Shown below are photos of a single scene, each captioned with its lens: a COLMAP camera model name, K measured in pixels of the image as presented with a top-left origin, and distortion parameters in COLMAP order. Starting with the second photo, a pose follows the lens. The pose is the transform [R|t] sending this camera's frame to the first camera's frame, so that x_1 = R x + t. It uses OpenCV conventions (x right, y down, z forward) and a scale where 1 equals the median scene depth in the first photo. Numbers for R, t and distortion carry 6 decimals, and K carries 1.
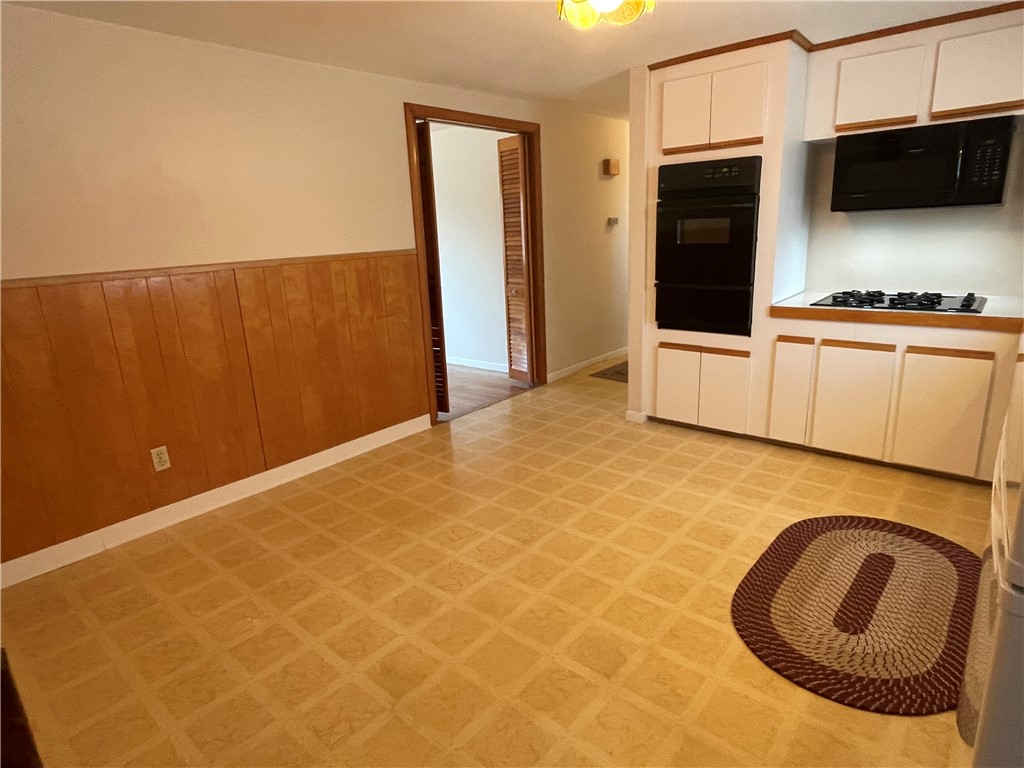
lens RADIAL K [[584.6, 0, 509.6], [0, 584.6, 378.9], [0, 0, 1]] dist [-0.001541, -0.000311]
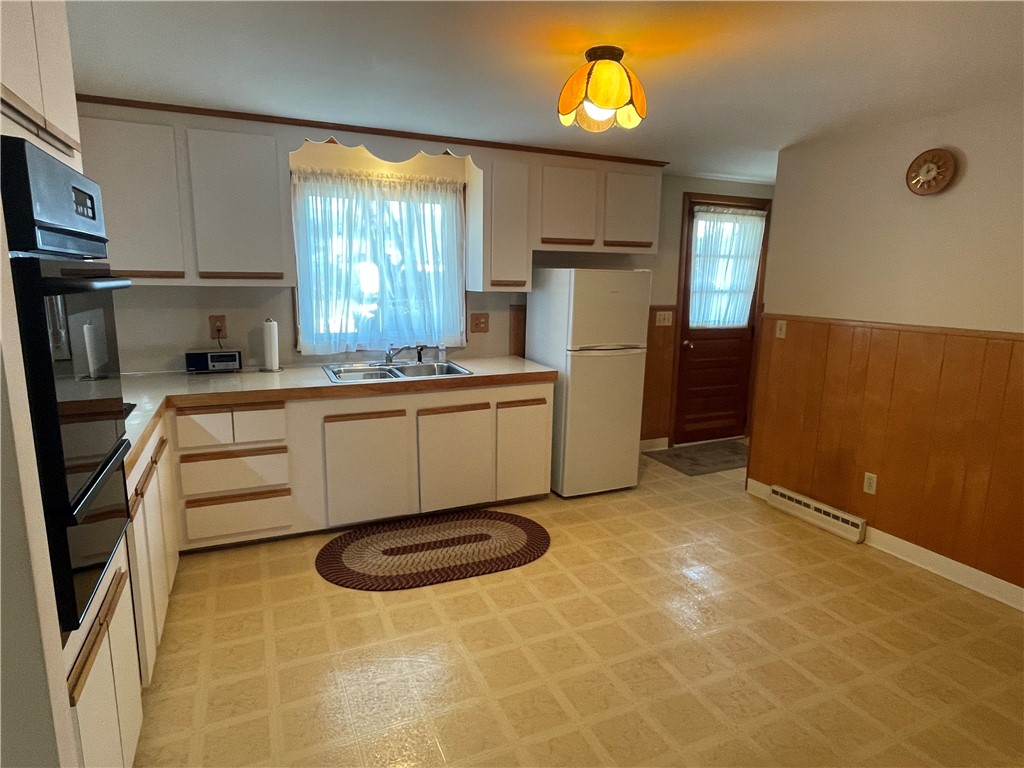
lens RADIAL K [[584.6, 0, 511.3], [0, 584.6, 381.5], [0, 0, 1]] dist [-0.001541, -0.000311]
pose [[-0.906530, -0.046260, 0.419599, -0.107996], [0.128789, 0.916282, 0.379263, -0.383644], [-0.402015, 0.397853, -0.824680, 1.373544]]
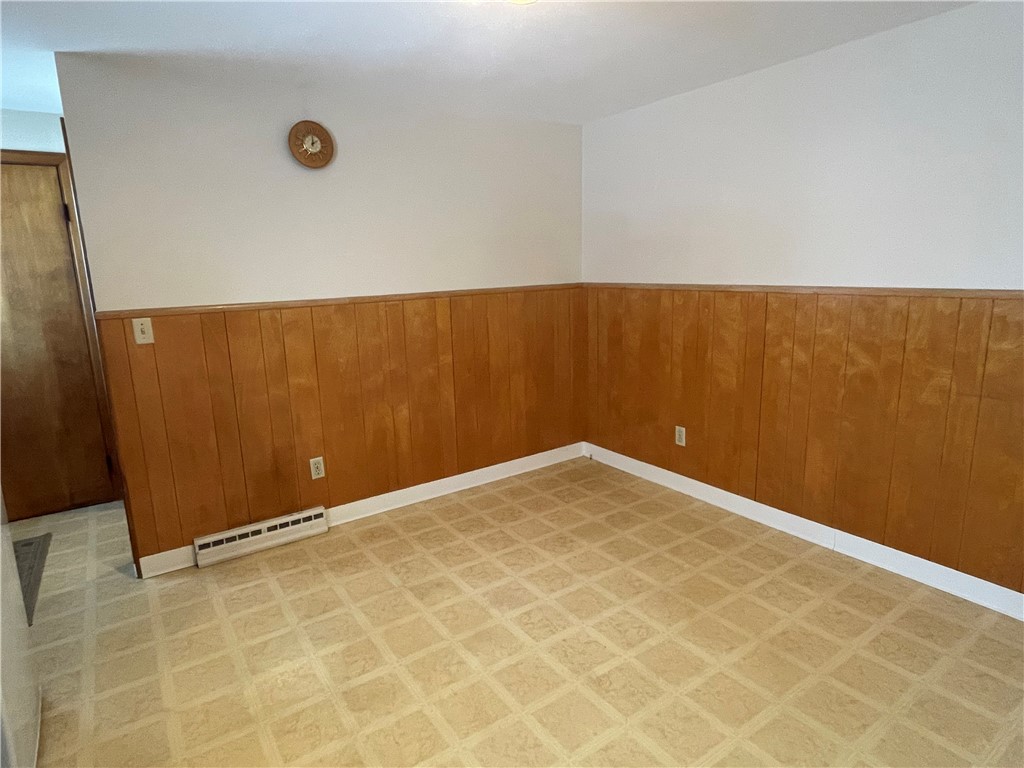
lens RADIAL K [[584.6, 0, 512.1], [0, 584.6, 381.0], [0, 0, 1]] dist [-0.001541, -0.000311]
pose [[-0.252522, 0.244805, -0.936111, 0.563798], [-0.204626, 0.932072, 0.298947, -0.244194], [0.945707, 0.267043, -0.185275, 0.783696]]
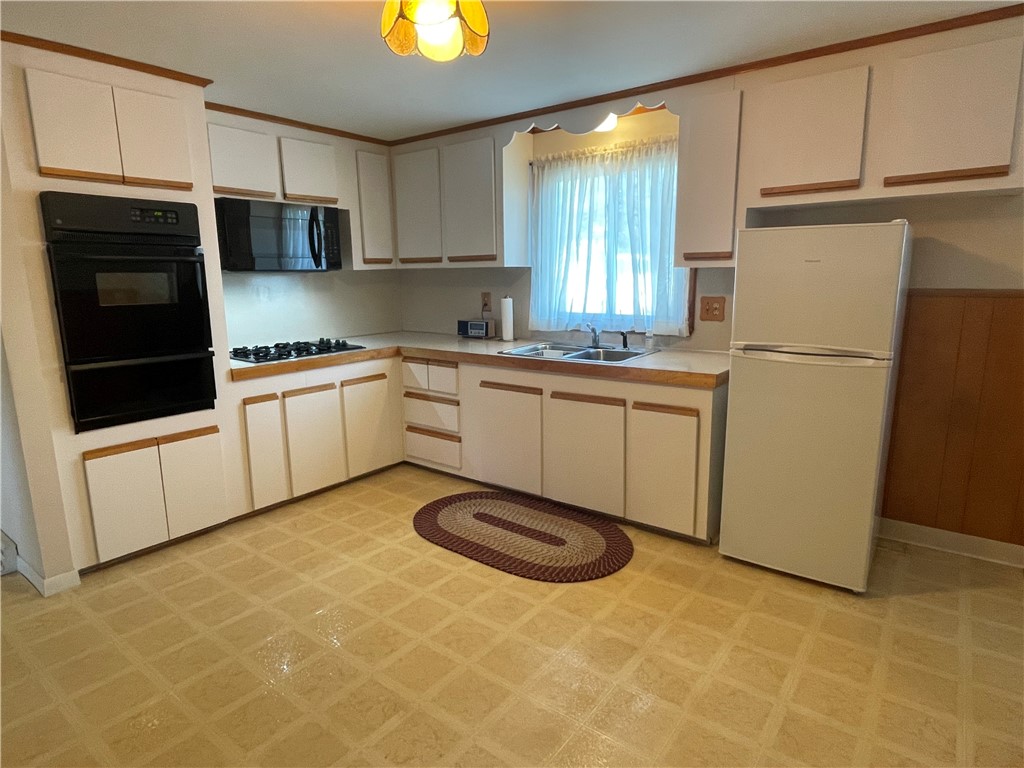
lens RADIAL K [[584.6, 0, 512.3], [0, 584.6, 381.4], [0, 0, 1]] dist [-0.001541, -0.000311]
pose [[-0.056230, -0.138427, 0.988775, -0.522015], [0.265397, 0.952640, 0.148461, -0.137097], [-0.962498, 0.270766, -0.016829, 0.650268]]
